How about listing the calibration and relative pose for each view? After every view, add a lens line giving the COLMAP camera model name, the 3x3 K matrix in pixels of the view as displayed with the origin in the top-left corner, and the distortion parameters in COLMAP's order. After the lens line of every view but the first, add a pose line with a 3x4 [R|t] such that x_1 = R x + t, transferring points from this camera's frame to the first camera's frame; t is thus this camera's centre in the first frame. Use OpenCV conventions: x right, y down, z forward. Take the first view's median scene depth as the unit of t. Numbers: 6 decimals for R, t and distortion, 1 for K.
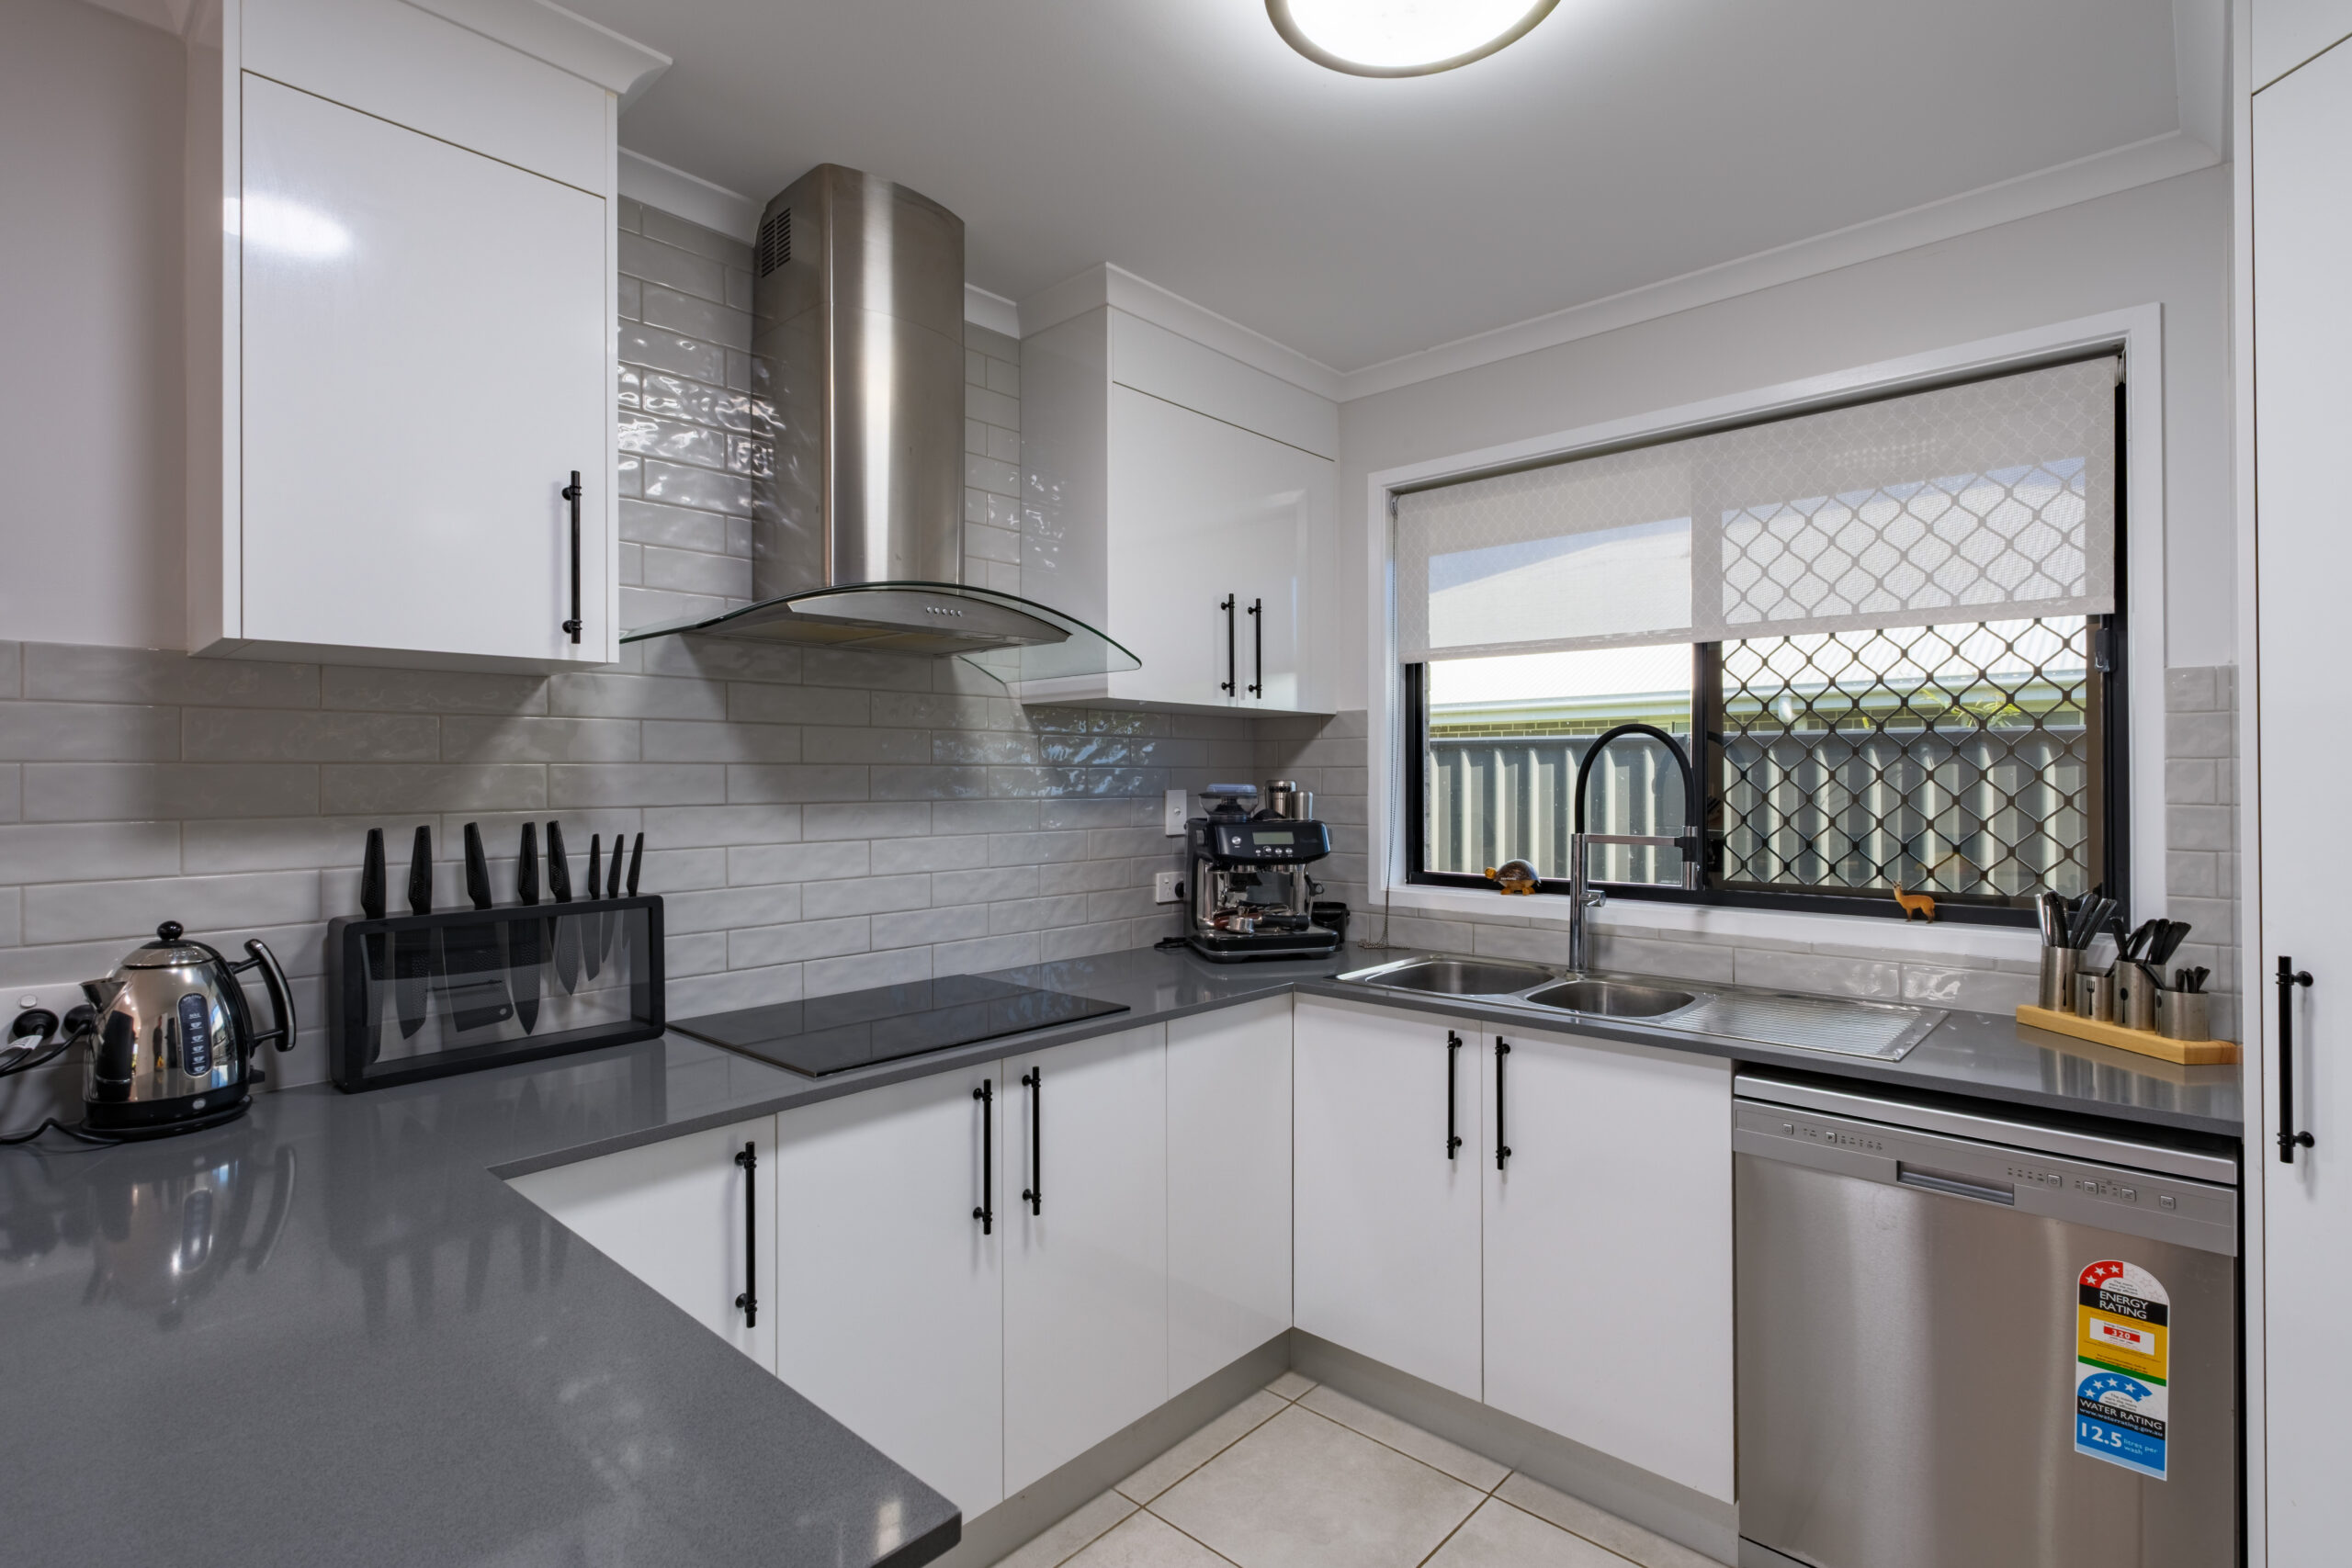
lens RADIAL K [[1136.6, 0, 1170.7], [0, 1136.6, 774.5], [0, 0, 1]] dist [0.008506, -0.001215]
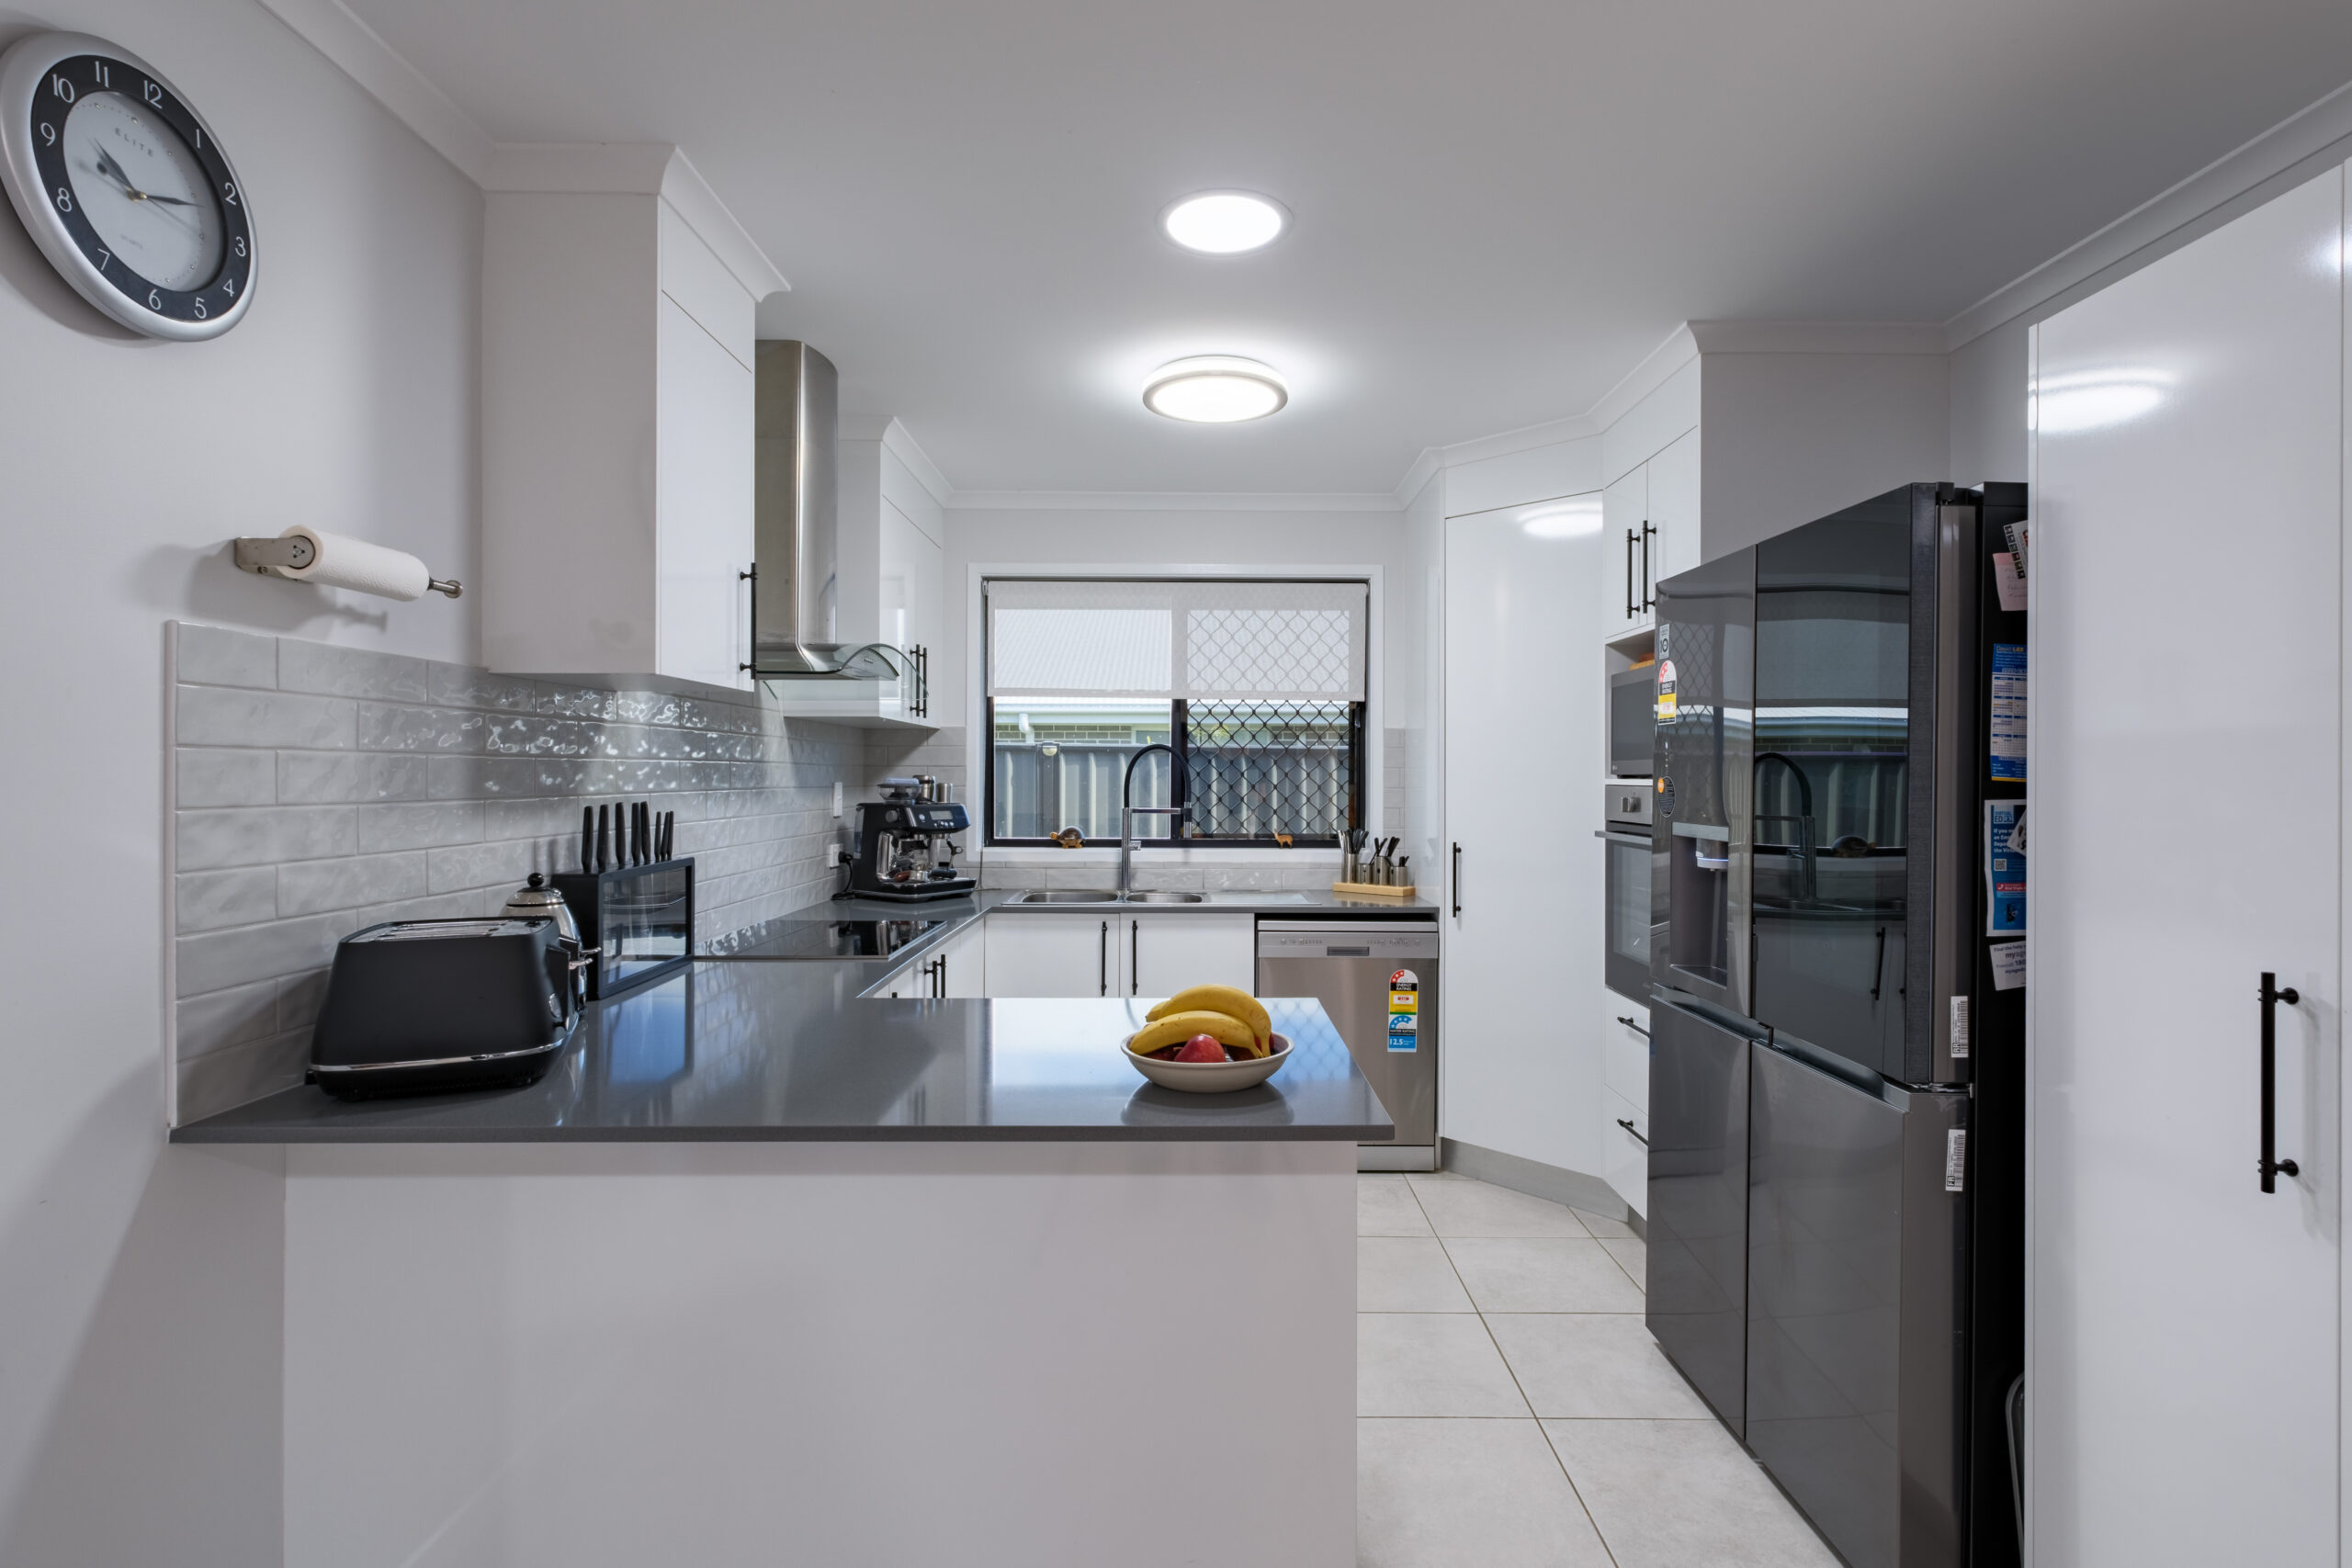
lens RADIAL K [[1136.6, 0, 1184.5], [0, 1136.6, 784.8], [0, 0, 1]] dist [0.008506, -0.001215]
pose [[0.739196, 0.001070, 0.673489, -0.842844], [-0.007580, 0.999949, 0.006730, 0.006282], [-0.673448, -0.010079, 0.739166, -0.358782]]
